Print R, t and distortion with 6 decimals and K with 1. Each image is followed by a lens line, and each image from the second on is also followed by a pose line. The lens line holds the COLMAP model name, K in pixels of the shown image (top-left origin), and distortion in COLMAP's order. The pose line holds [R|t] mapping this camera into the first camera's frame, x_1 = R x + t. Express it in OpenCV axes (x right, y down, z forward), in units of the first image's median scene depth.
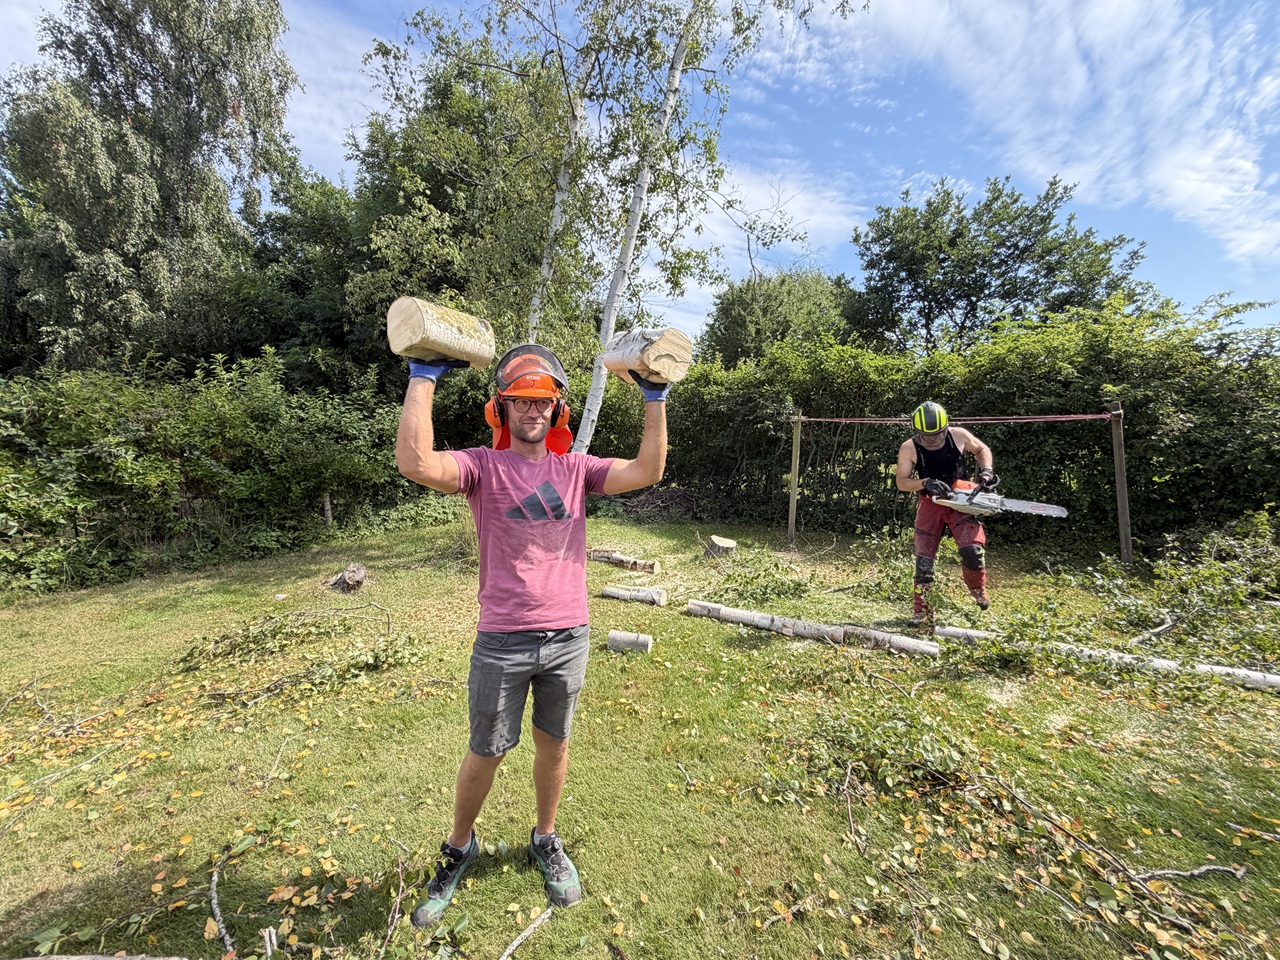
lens RADIAL K [[560.4, 0, 638.1], [0, 560.4, 484.6], [0, 0, 1]] dist [0.000718, -0.000254]
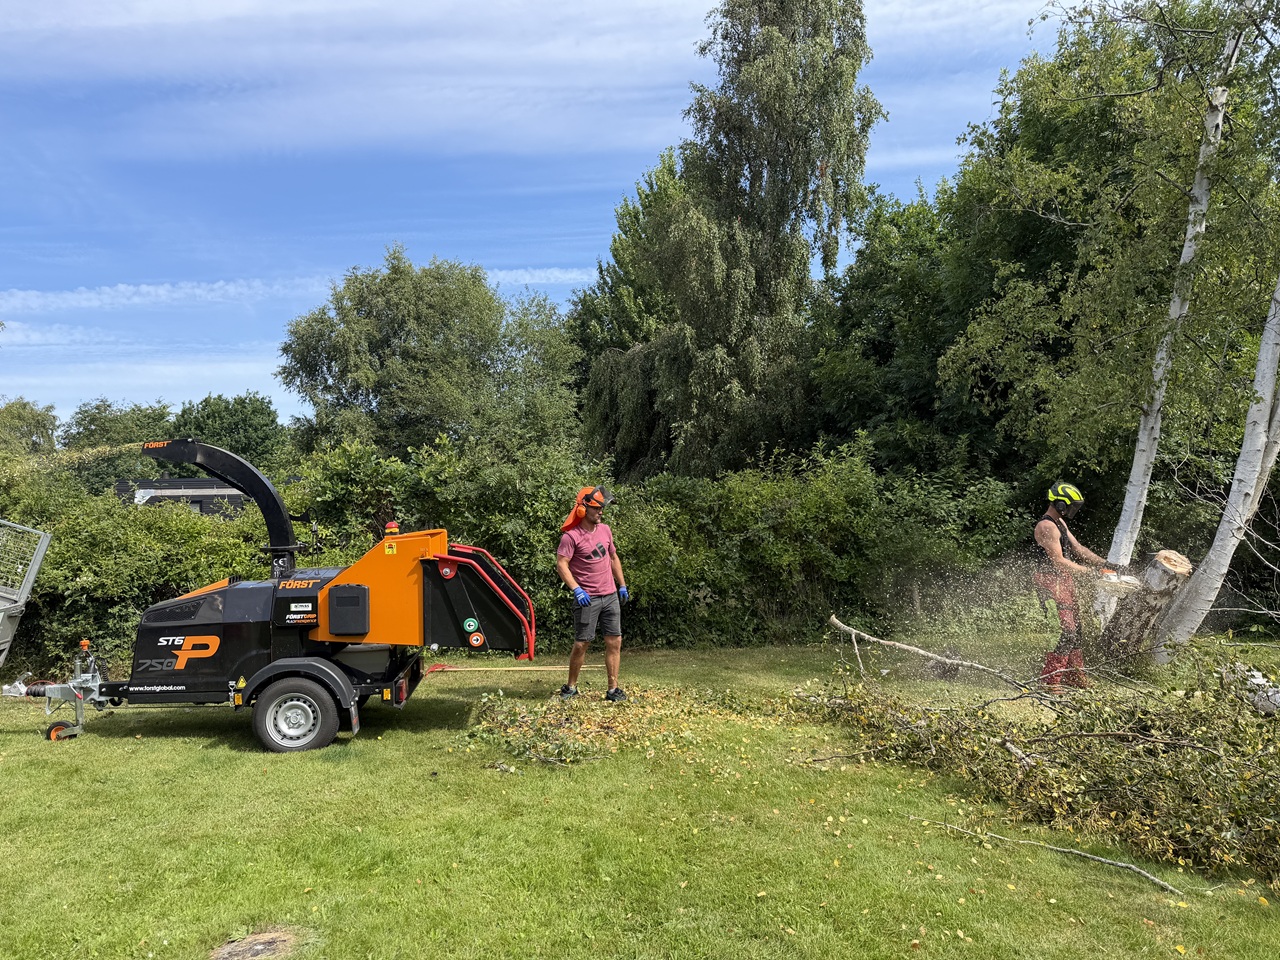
lens RADIAL K [[917.3, 0, 643.4], [0, 917.3, 480.6], [0, 0, 1]] dist [0.075060, -0.095316]
pose [[0.719429, -0.045868, -0.693050, 0.148181], [-0.039088, 0.993562, -0.106333, 0.023920], [0.693466, 0.103590, 0.713004, -0.334192]]
